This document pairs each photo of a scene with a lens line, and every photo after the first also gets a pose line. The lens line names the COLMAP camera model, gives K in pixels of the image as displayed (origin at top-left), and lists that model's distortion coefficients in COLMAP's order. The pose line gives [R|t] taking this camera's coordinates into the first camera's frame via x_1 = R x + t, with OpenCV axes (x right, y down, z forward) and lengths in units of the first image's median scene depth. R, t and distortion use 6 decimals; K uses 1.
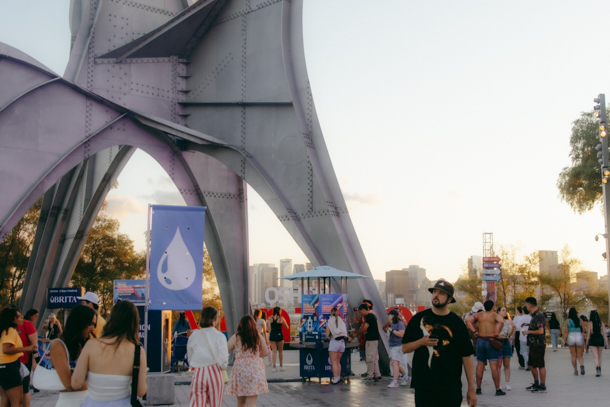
lens RADIAL K [[658.5, 0, 305.0], [0, 658.5, 203.5], [0, 0, 1]] dist [-0.008350, 0.012174]
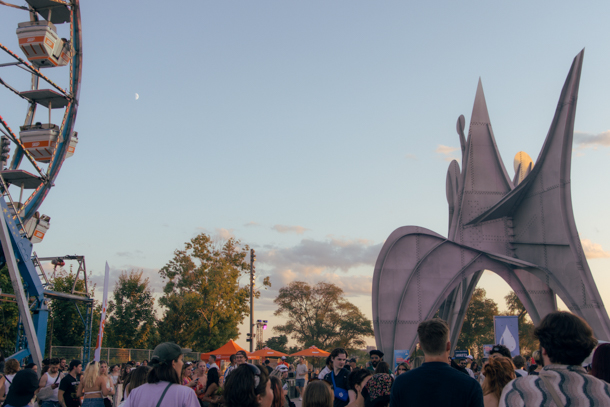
lens RADIAL K [[658.5, 0, 305.0], [0, 658.5, 203.5], [0, 0, 1]] dist [-0.008350, 0.012174]
pose [[0.853453, -0.098868, -0.511705, 0.278068], [0.064913, 0.994361, -0.083858, -0.149773], [0.517111, 0.038353, 0.855059, -0.889447]]
